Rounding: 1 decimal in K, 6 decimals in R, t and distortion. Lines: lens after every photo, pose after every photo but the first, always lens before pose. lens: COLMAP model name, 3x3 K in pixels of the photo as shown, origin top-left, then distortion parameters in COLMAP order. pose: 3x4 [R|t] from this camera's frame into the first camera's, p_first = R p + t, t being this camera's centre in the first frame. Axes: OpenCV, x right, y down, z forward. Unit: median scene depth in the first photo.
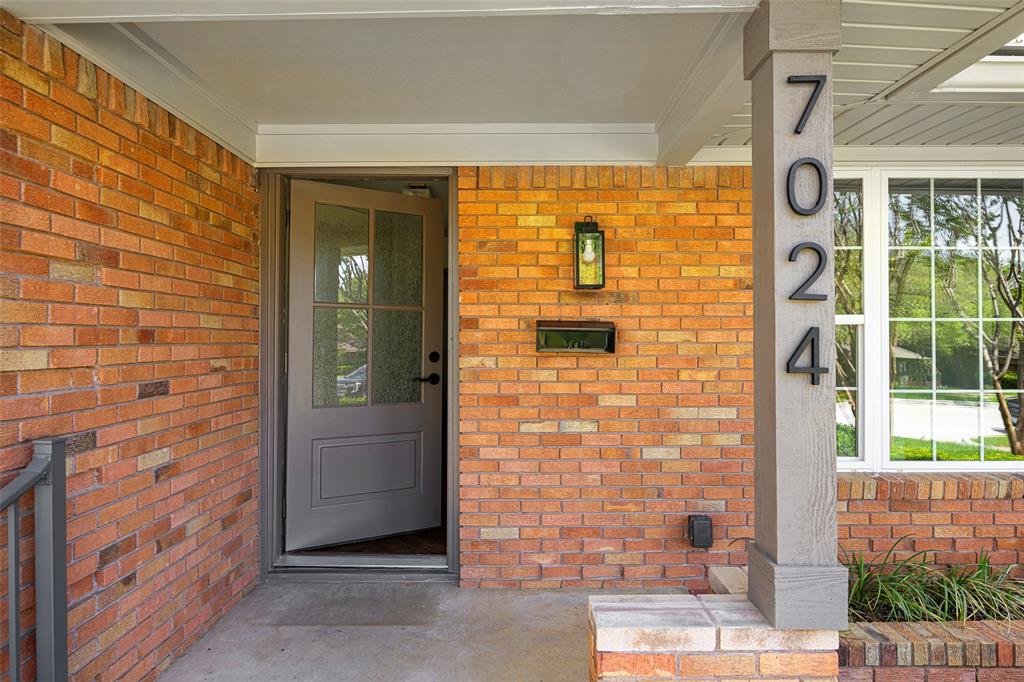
lens RADIAL K [[621.5, 0, 512.0], [0, 621.5, 339.9], [0, 0, 1]] dist [-0.000031, 0.000016]
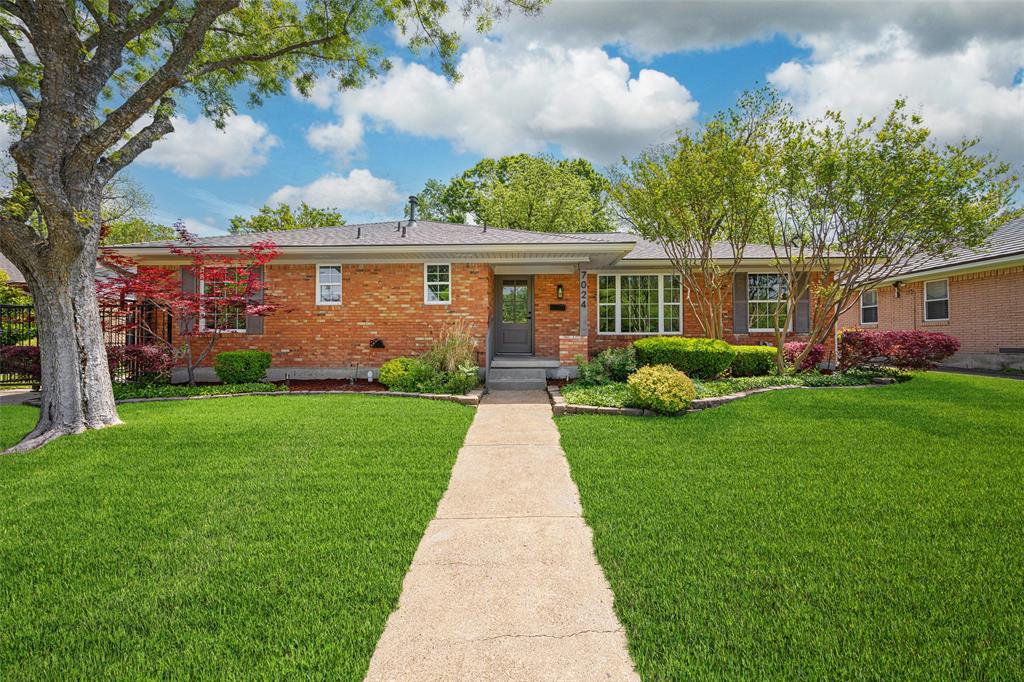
lens RADIAL K [[383.3, 0, 512.1], [0, 383.3, 341.7], [0, 0, 1]] dist [-0.000738, -0.000116]
pose [[0.999732, -0.001601, -0.023107, -0.198785], [0.001776, 0.999970, 0.007582, 0.250067], [0.023094, -0.007621, 0.999704, -2.160457]]
